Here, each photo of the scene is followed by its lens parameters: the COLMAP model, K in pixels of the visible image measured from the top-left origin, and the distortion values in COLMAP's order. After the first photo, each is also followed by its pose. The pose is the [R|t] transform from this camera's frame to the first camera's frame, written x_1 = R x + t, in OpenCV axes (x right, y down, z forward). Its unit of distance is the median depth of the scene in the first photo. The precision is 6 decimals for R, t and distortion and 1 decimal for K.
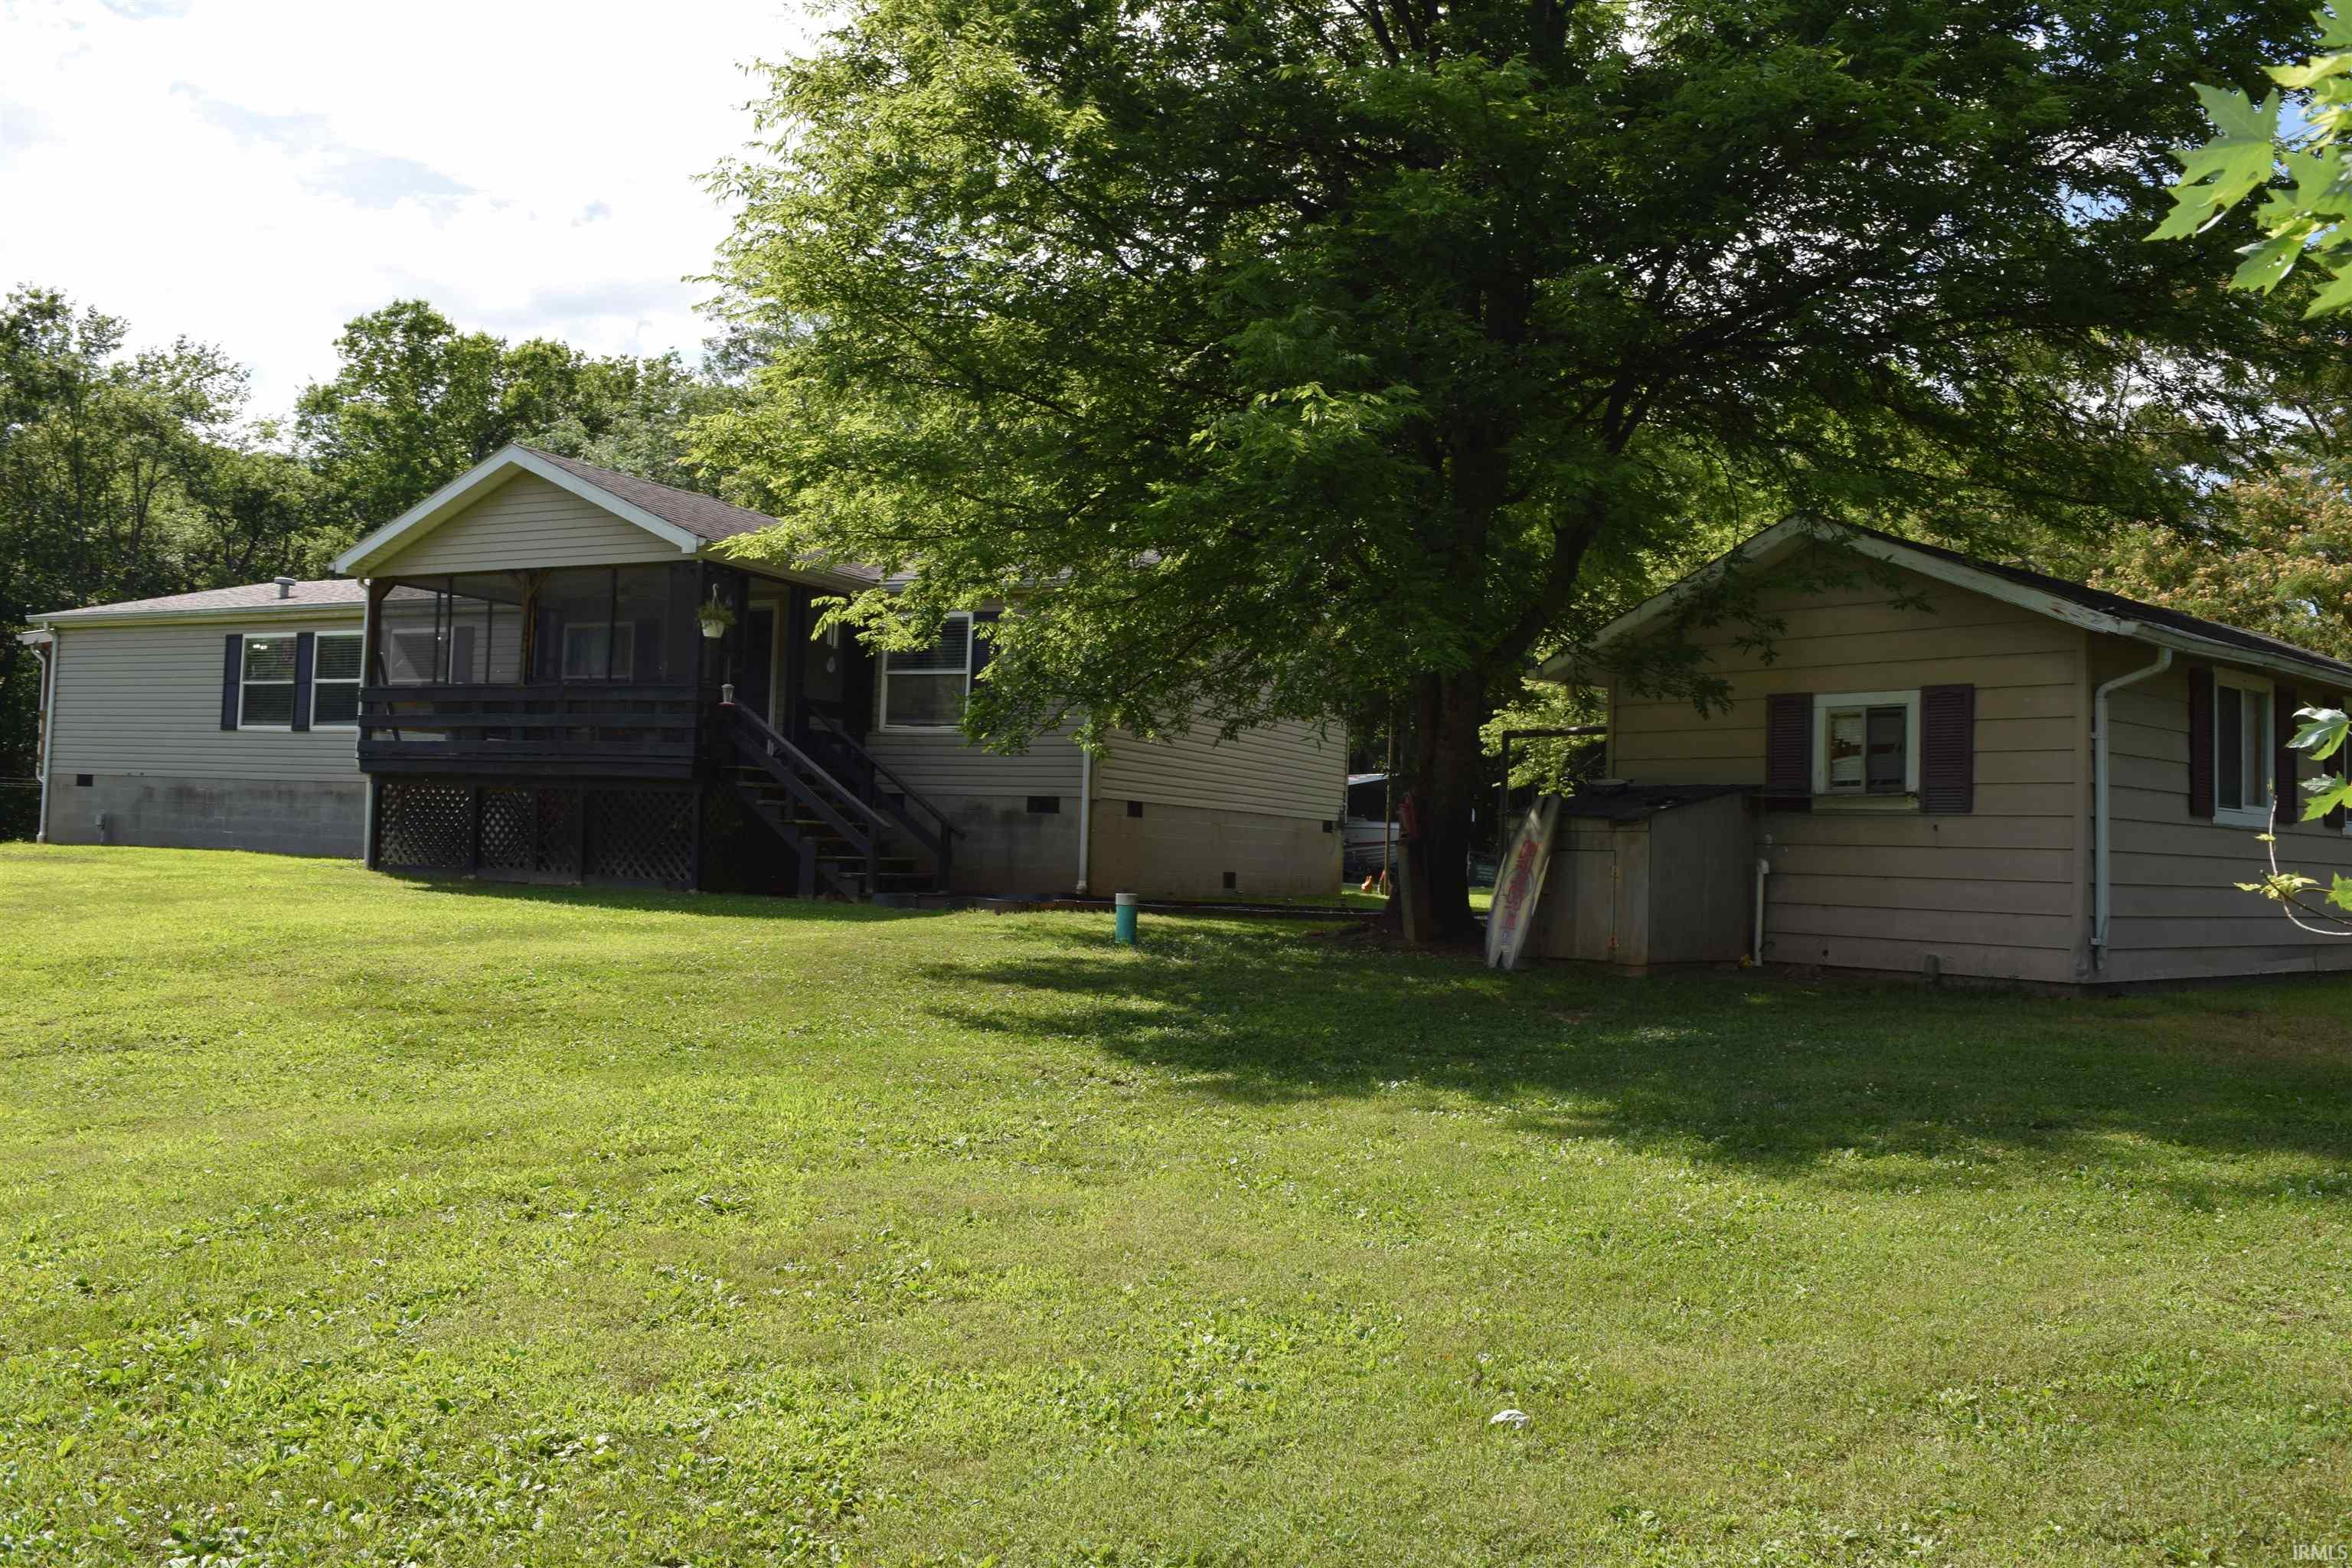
lens RADIAL K [[1867.8, 0, 1179.5], [0, 1867.8, 773.0], [0, 0, 1]] dist [-0.082808, 0.015450]
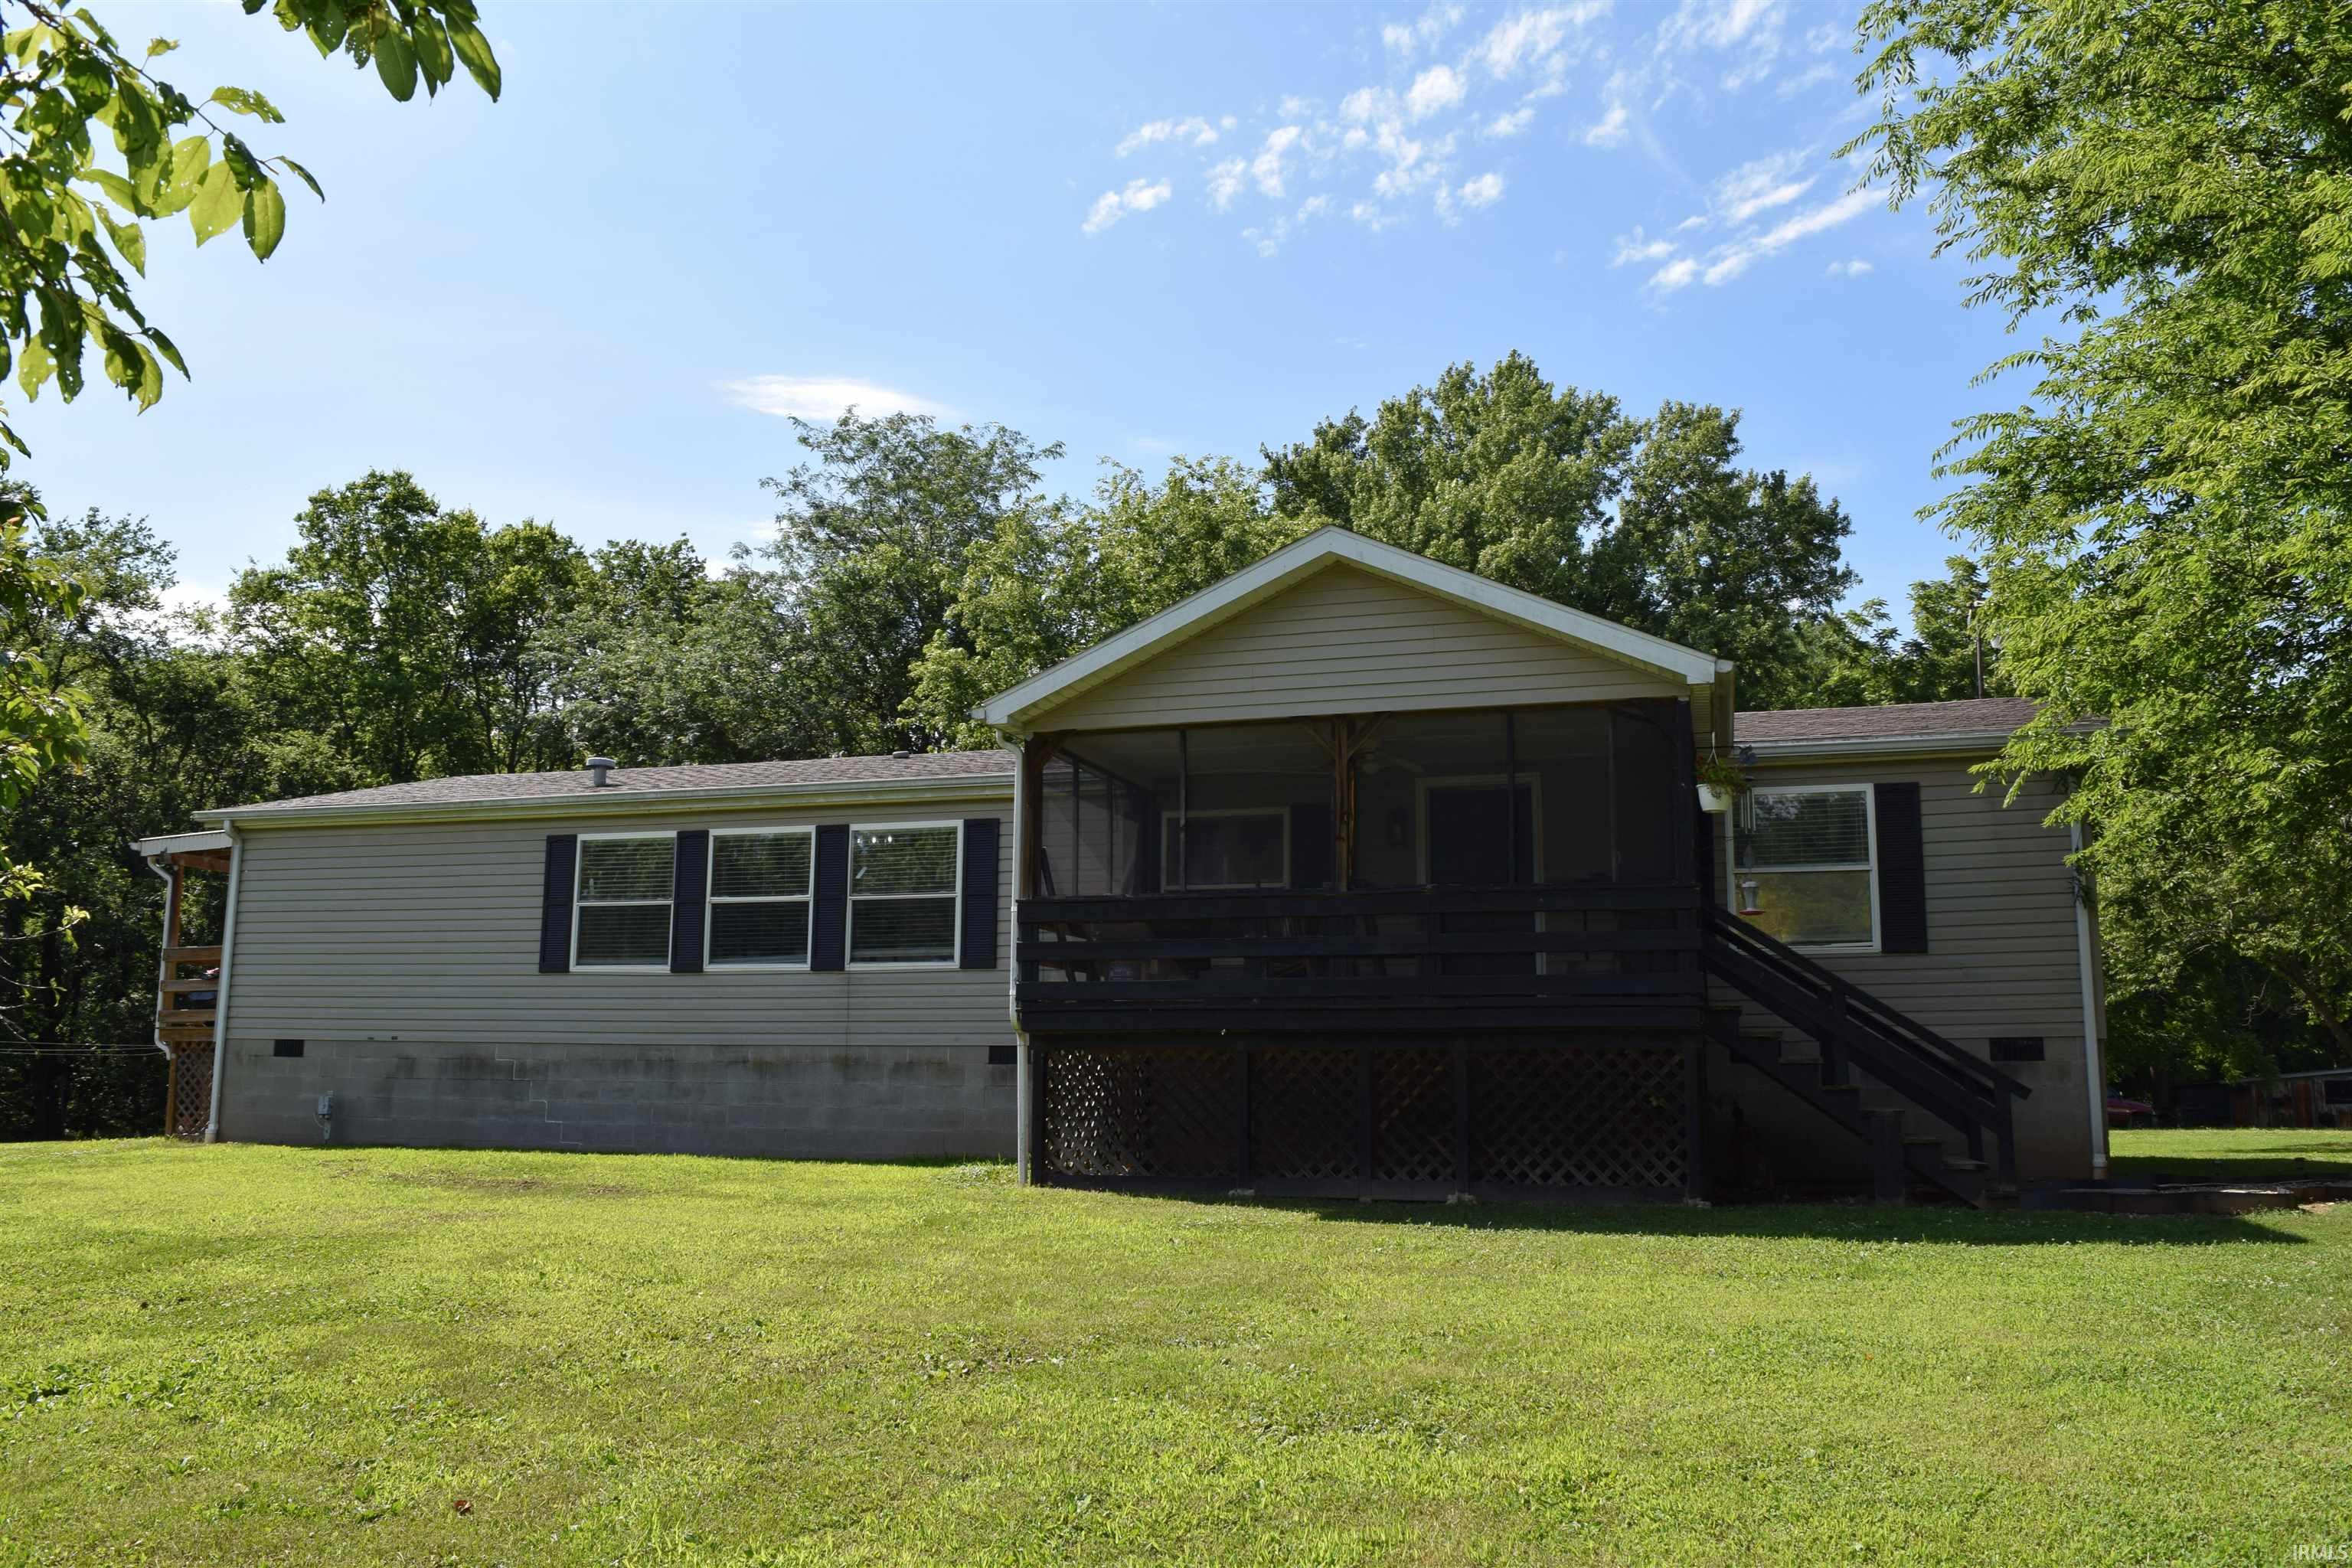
lens RADIAL K [[1867.8, 0, 1186.2], [0, 1867.8, 773.9], [0, 0, 1]] dist [-0.082808, 0.015450]
pose [[0.990084, -0.004458, 0.140408, -0.173793], [0.022045, 0.992043, -0.123952, -0.002749], [-0.138738, 0.125818, 0.982304, 0.122557]]
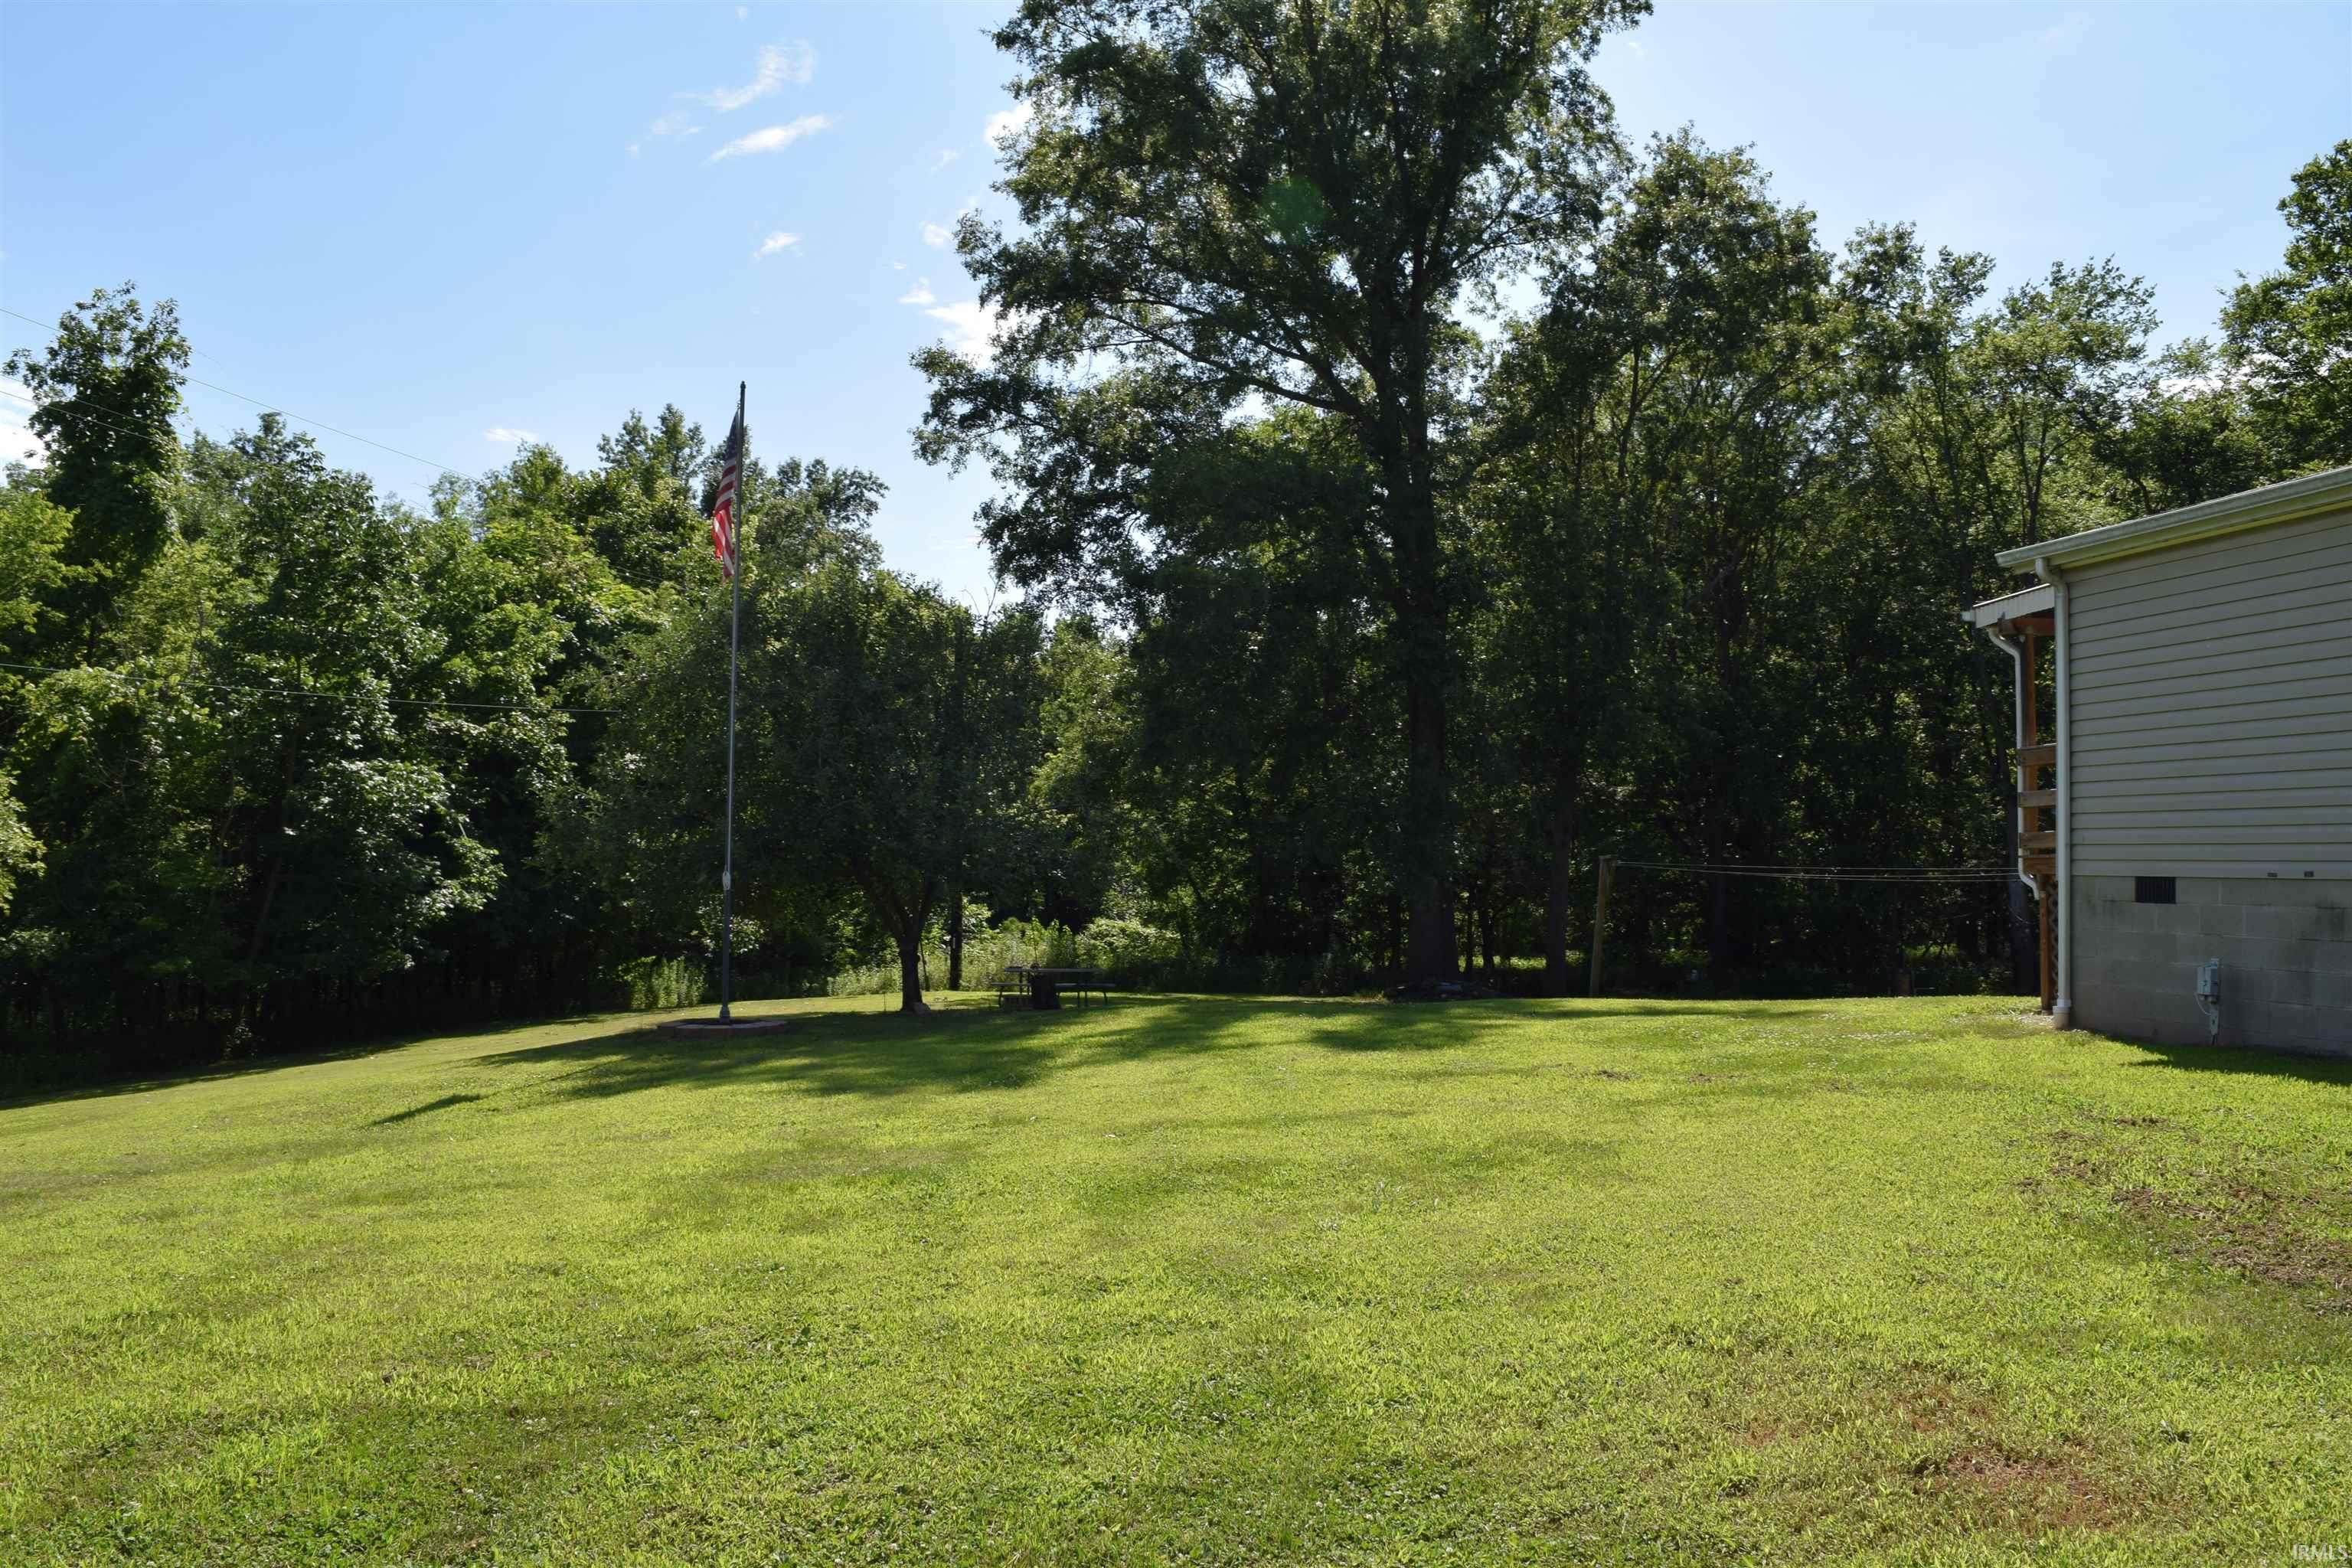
lens RADIAL K [[1867.8, 0, 1182.1], [0, 1867.8, 778.3], [0, 0, 1]] dist [-0.082808, 0.015450]
pose [[0.600420, -0.069830, -0.796630, -0.184712], [0.050492, 0.997503, -0.049381, -0.006458], [0.798089, -0.010574, 0.602446, 0.256163]]
